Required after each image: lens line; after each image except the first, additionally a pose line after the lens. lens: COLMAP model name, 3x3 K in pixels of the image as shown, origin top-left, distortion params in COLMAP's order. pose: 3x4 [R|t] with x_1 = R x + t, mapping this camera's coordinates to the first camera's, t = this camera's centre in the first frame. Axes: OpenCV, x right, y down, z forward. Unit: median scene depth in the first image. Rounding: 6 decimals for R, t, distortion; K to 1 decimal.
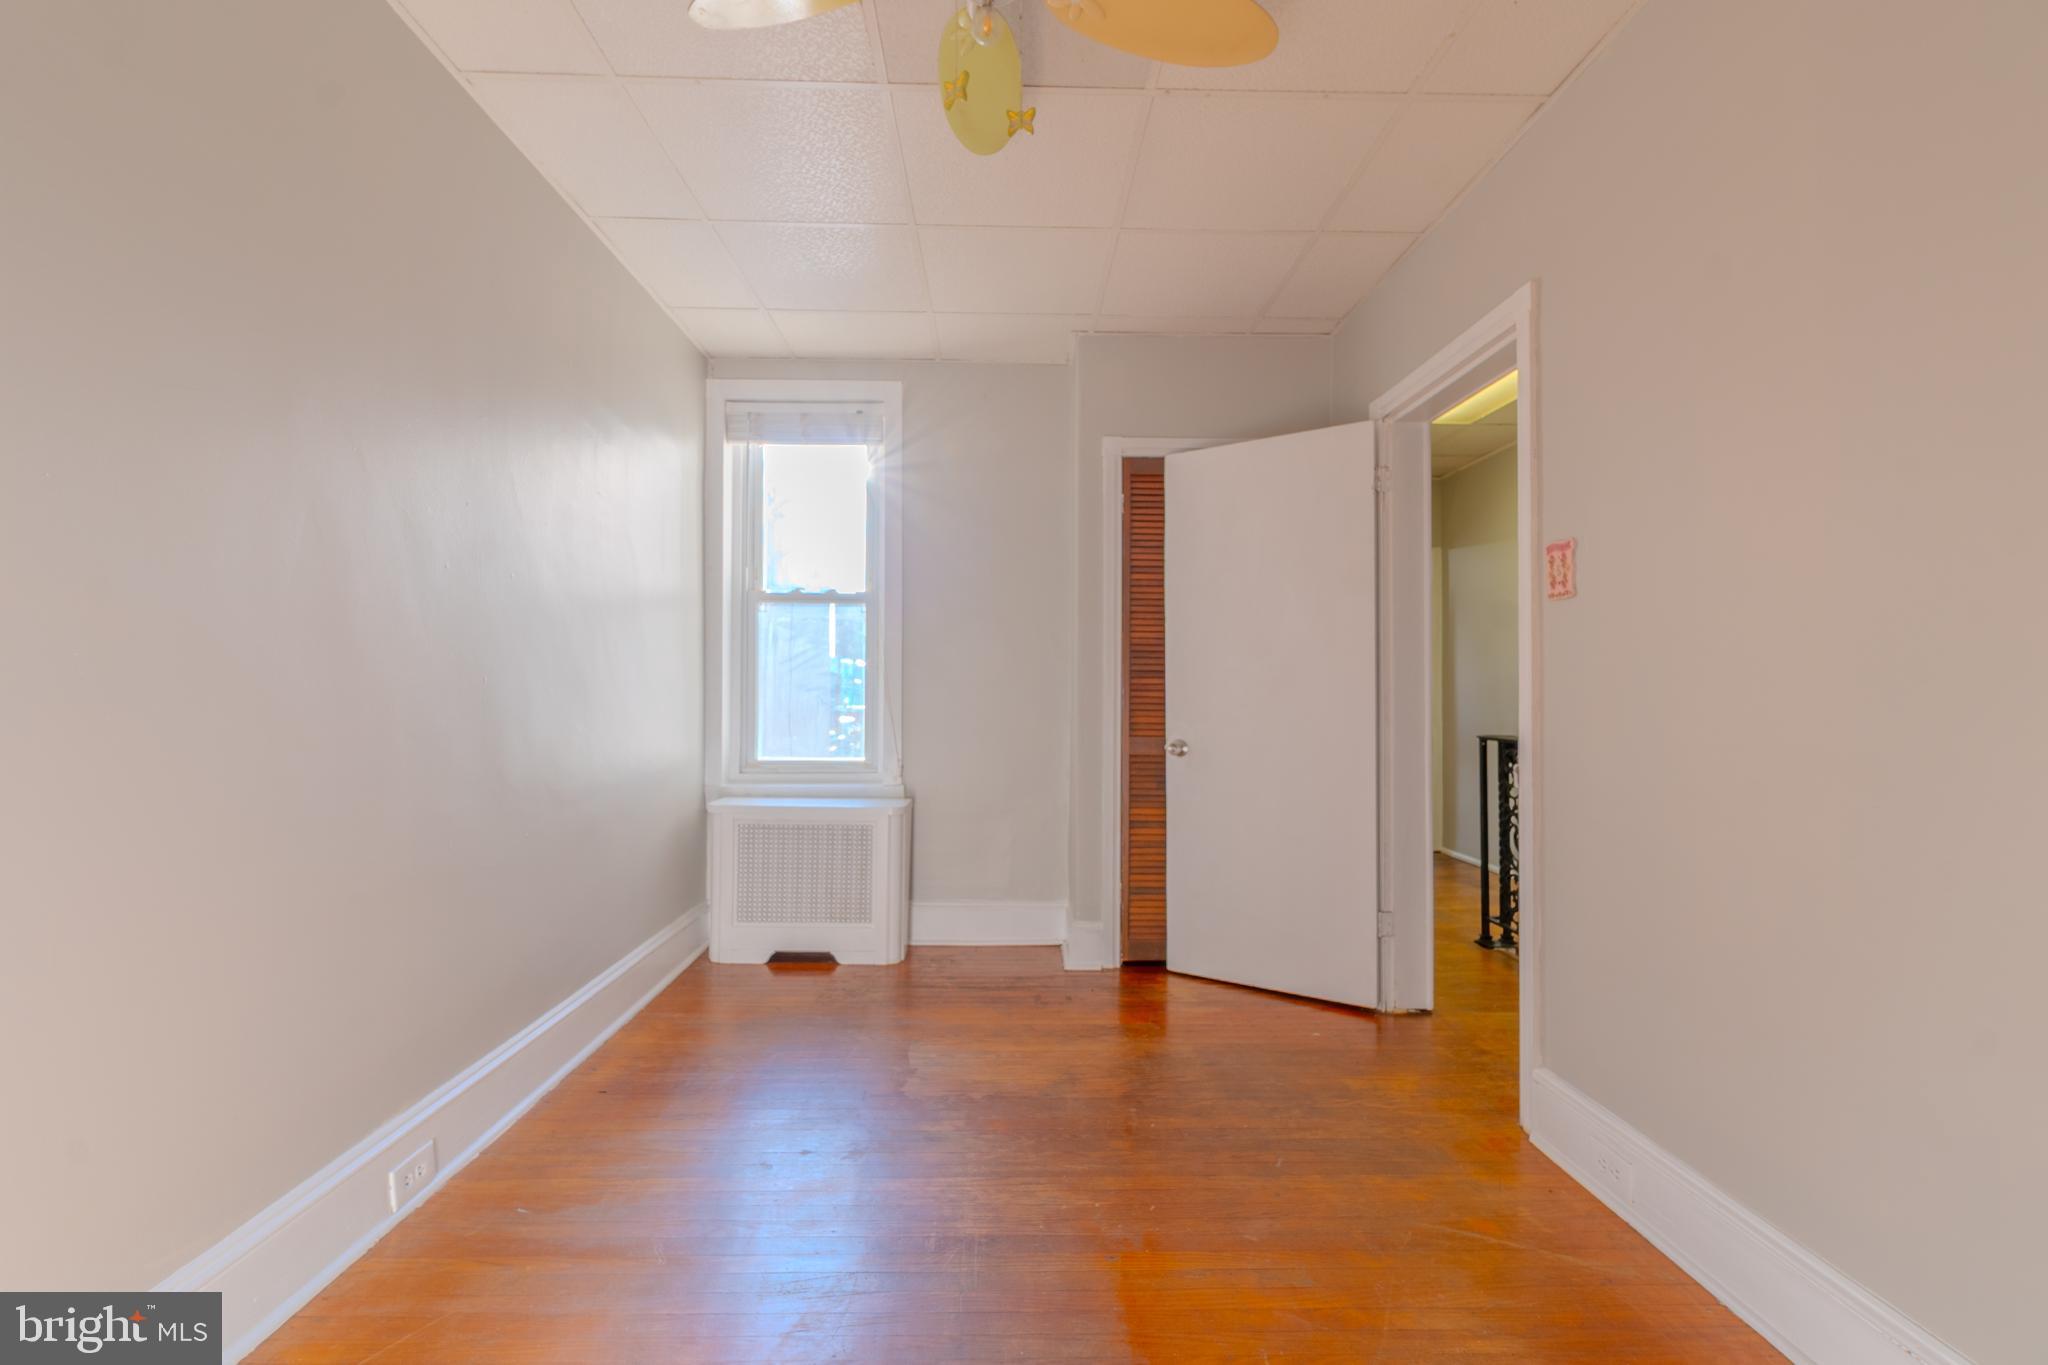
lens RADIAL K [[864.4, 0, 1028.1], [0, 864.4, 679.6], [0, 0, 1]] dist [0.001313, -0.000288]
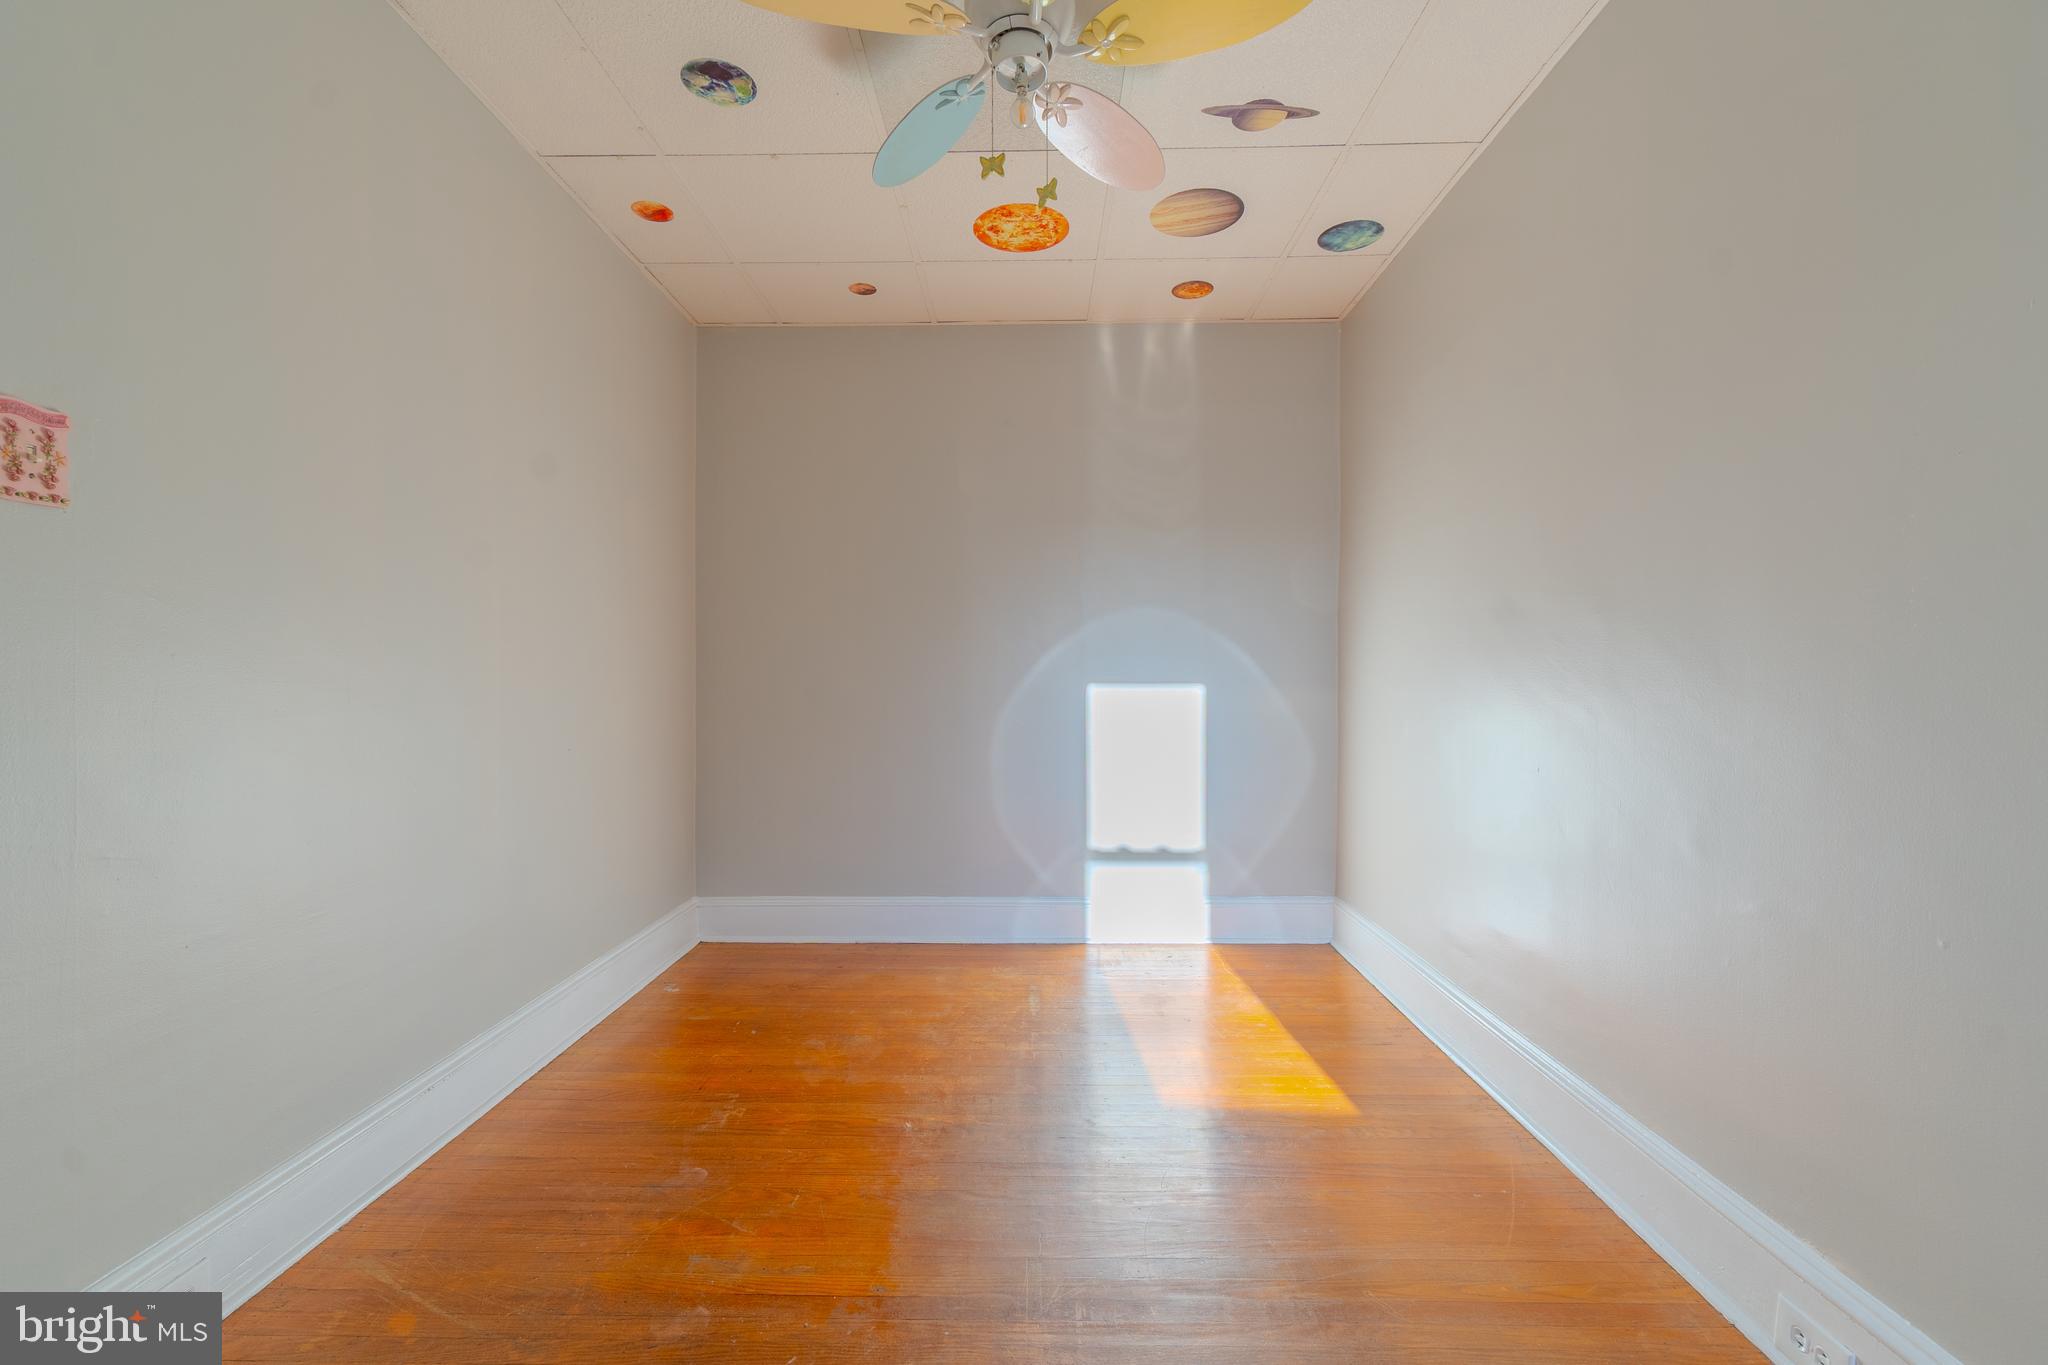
lens RADIAL K [[872.3, 0, 1016.9], [0, 872.3, 678.0], [0, 0, 1]] dist [-0.000288, -0.000823]
pose [[-0.998002, -0.003161, 0.063098, -0.049576], [-0.004097, 0.999883, -0.014712, 0.017910], [-0.063044, -0.014941, -0.997899, 0.905129]]
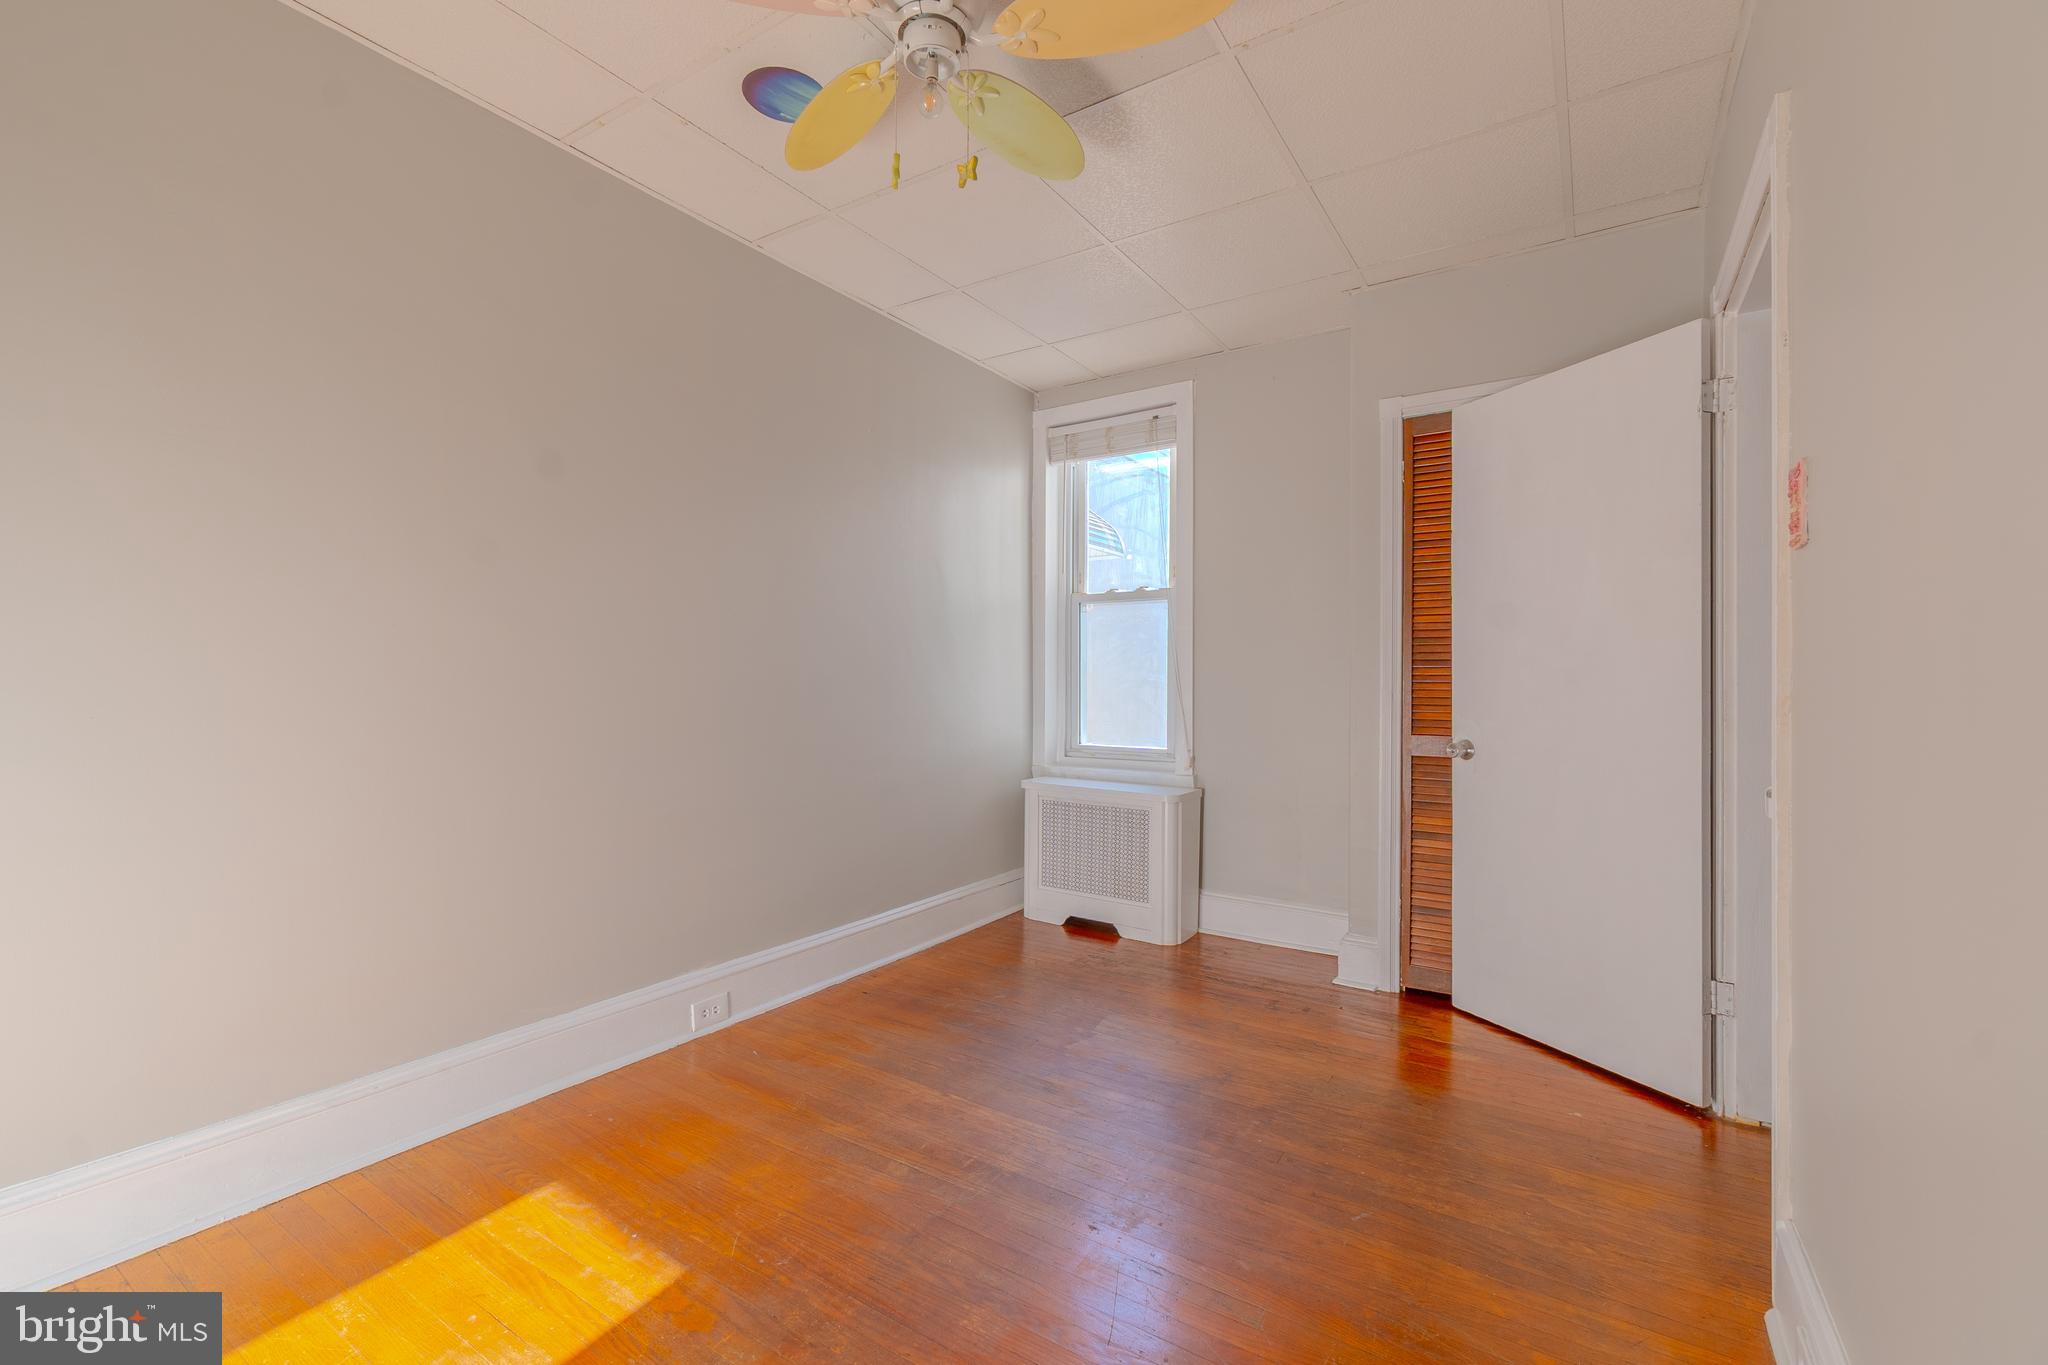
lens RADIAL K [[862.0, 0, 1024.0], [0, 862.0, 682.5], [0, 0, 1]] dist [0.001113, -0.000188]
pose [[0.826664, 0.000020, -0.562695, 0.288029], [0.005242, 0.999956, 0.007736, 0.003345], [0.562671, -0.009345, 0.826628, 0.049695]]
